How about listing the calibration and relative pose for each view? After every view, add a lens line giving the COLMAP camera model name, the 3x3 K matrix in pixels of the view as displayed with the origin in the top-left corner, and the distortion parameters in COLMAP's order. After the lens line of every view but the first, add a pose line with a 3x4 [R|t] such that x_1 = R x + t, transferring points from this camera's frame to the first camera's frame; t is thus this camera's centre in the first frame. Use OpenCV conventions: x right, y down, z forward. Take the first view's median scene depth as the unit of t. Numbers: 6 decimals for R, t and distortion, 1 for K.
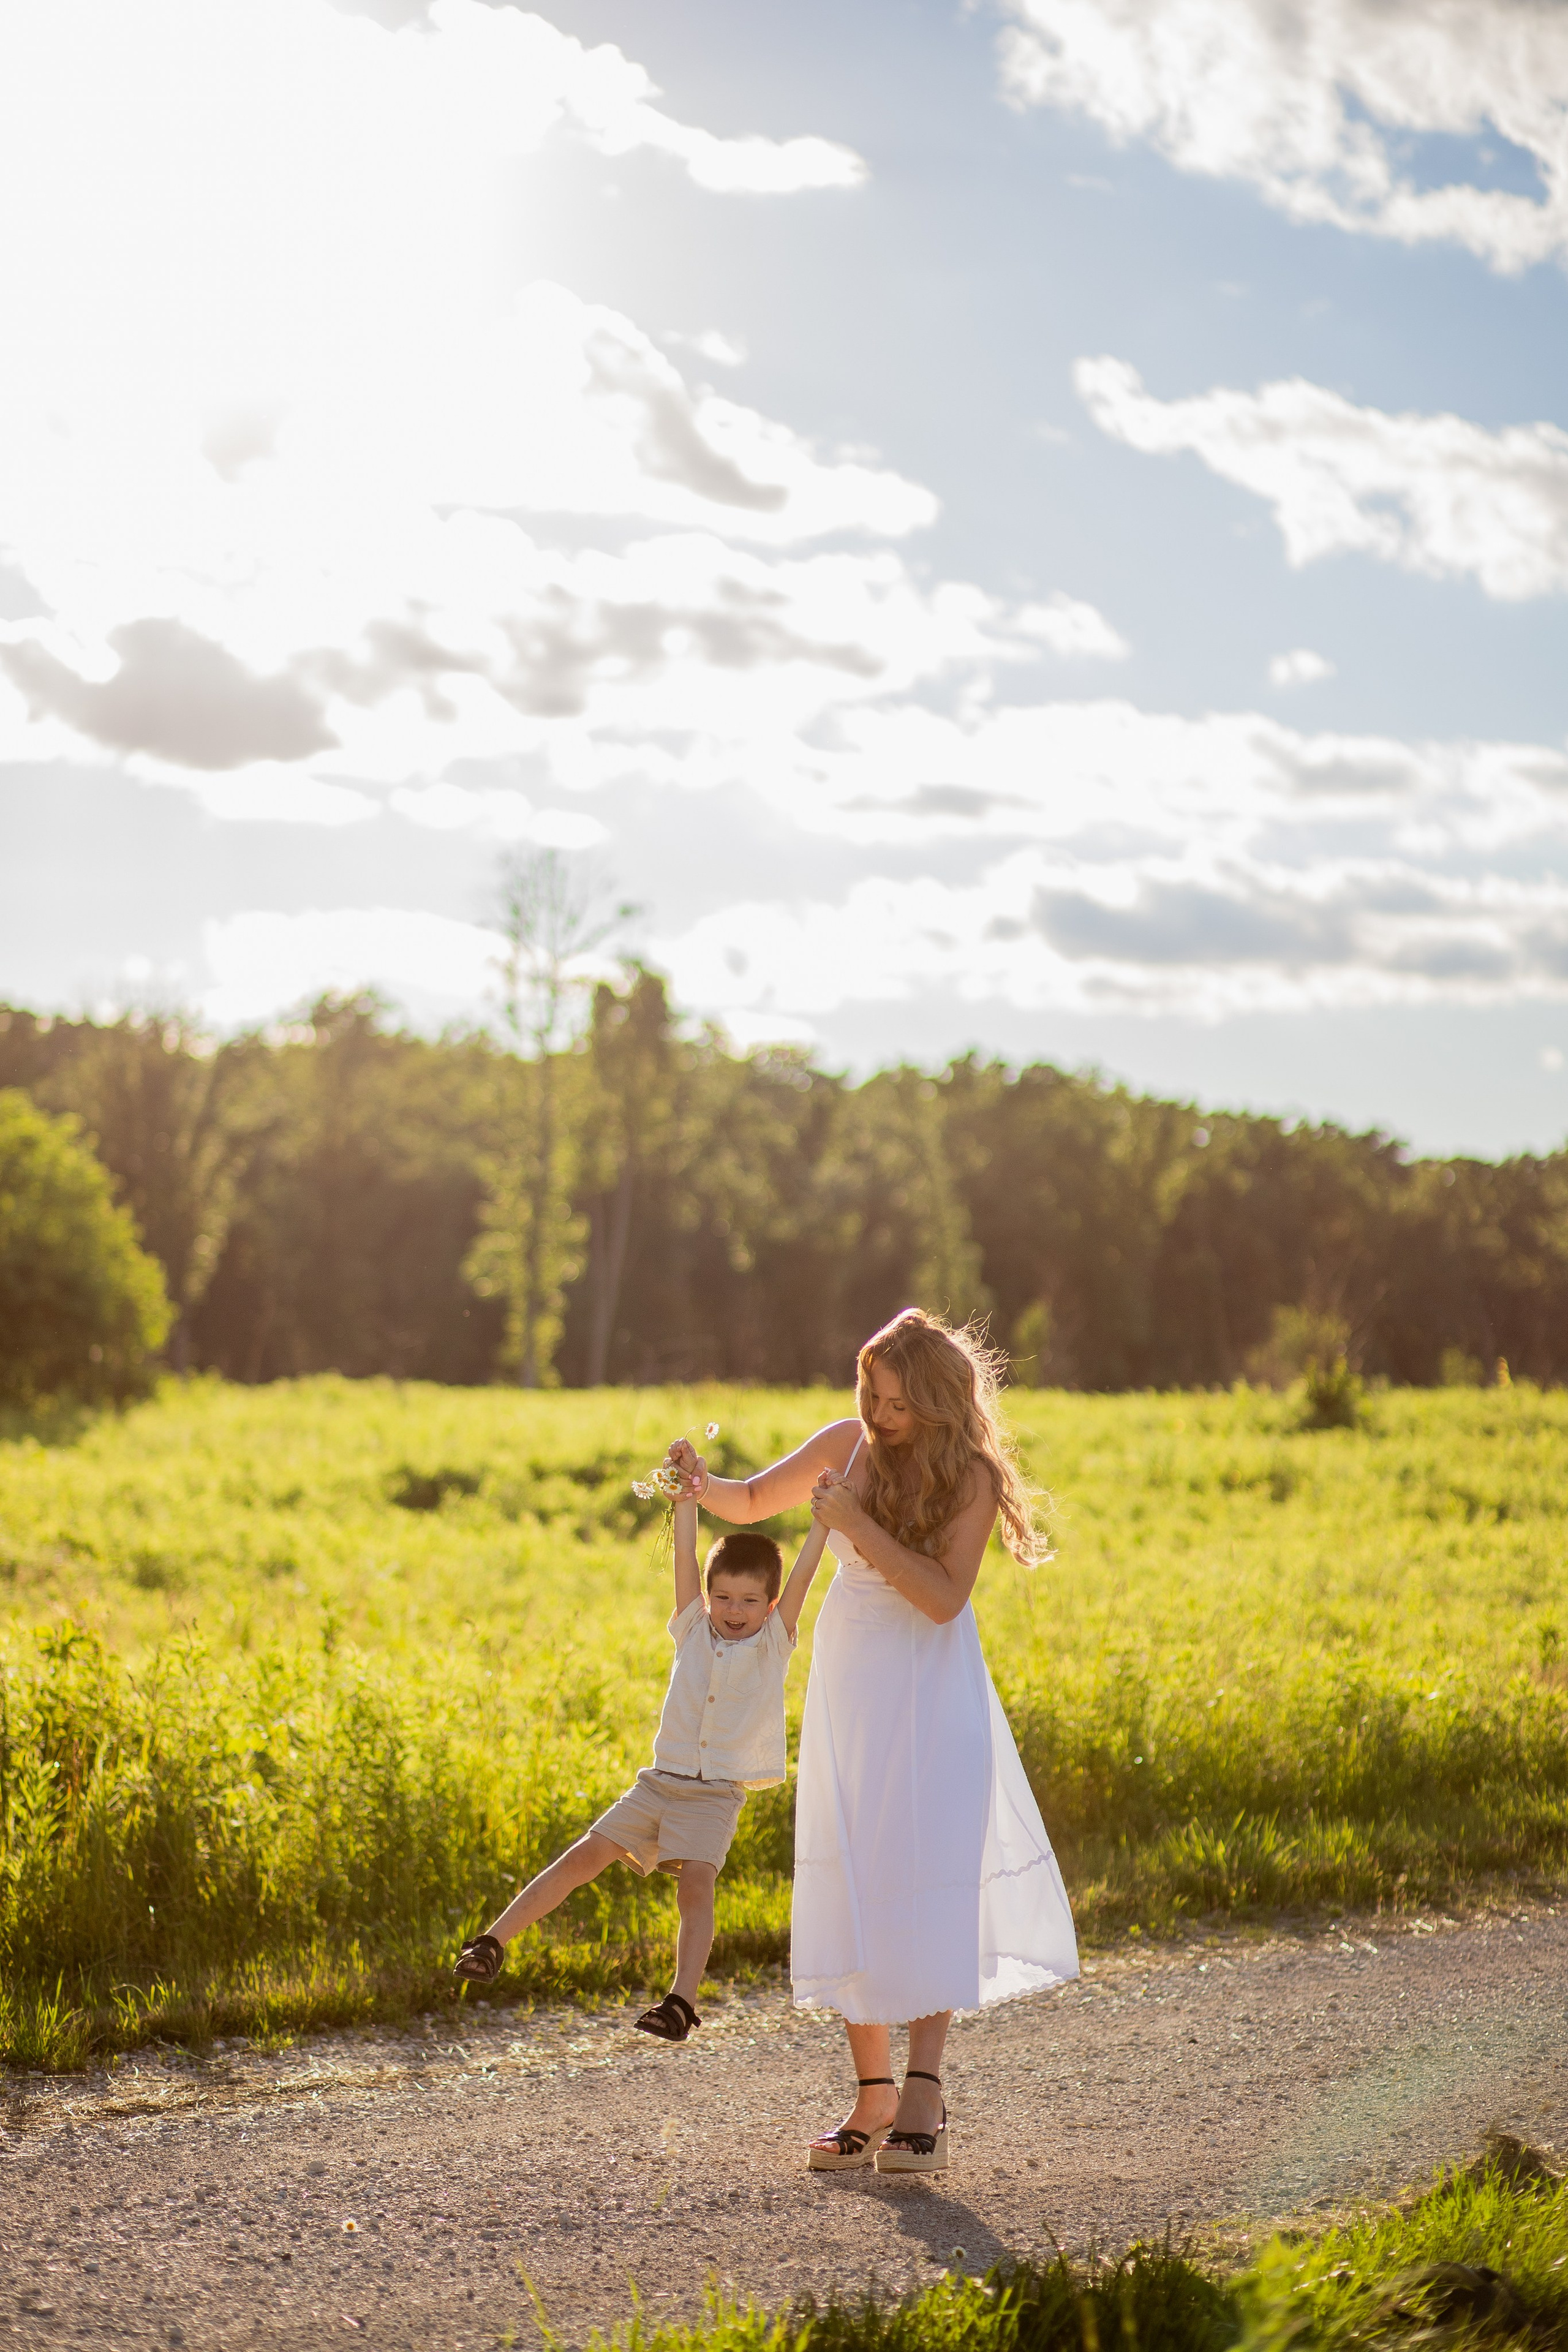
lens RADIAL K [[6797.7, 0, 784.0], [0, 6797.7, 1176.0], [0, 0, 1]] dist [-0.052936, -0.674126]
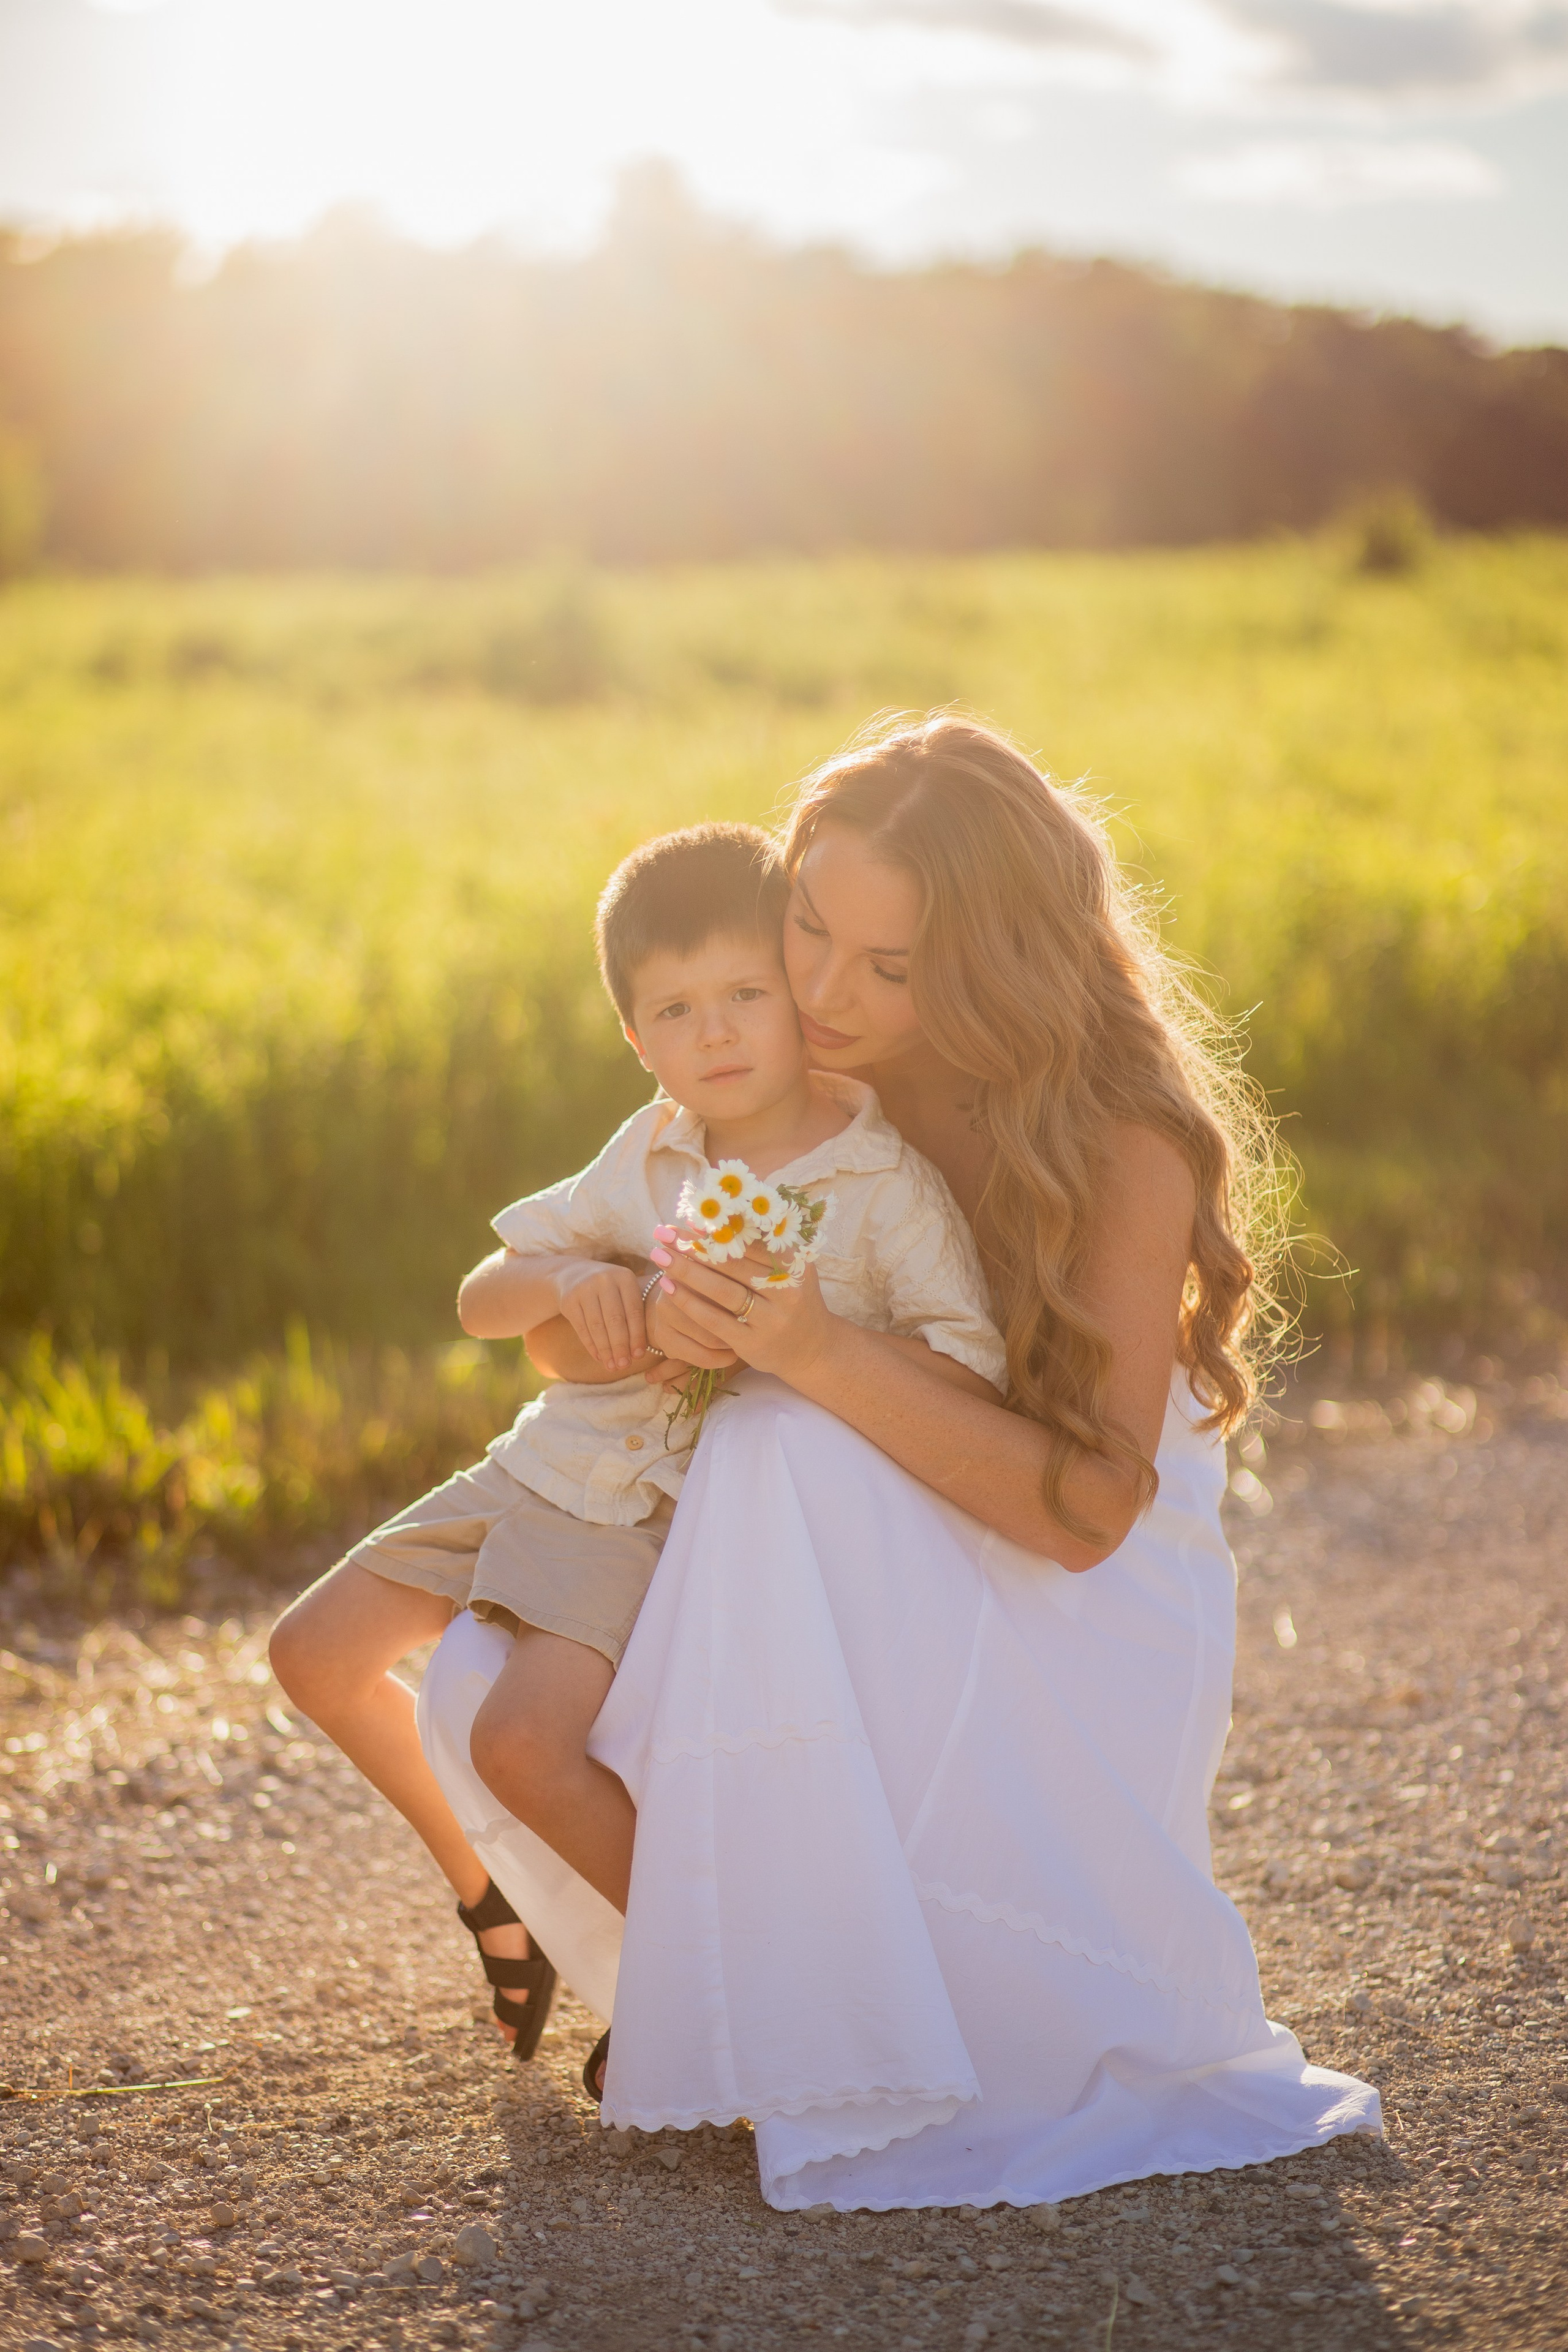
lens RADIAL K [[5453.6, 0, 784.0], [0, 5453.6, 1176.0], [0, 0, 1]] dist [-0.055388, -0.535791]
pose [[0.998571, -0.030619, -0.043802, 0.046060], [0.035822, 0.991709, 0.123411, 0.033990], [0.039660, -0.124804, 0.991388, 0.441166]]
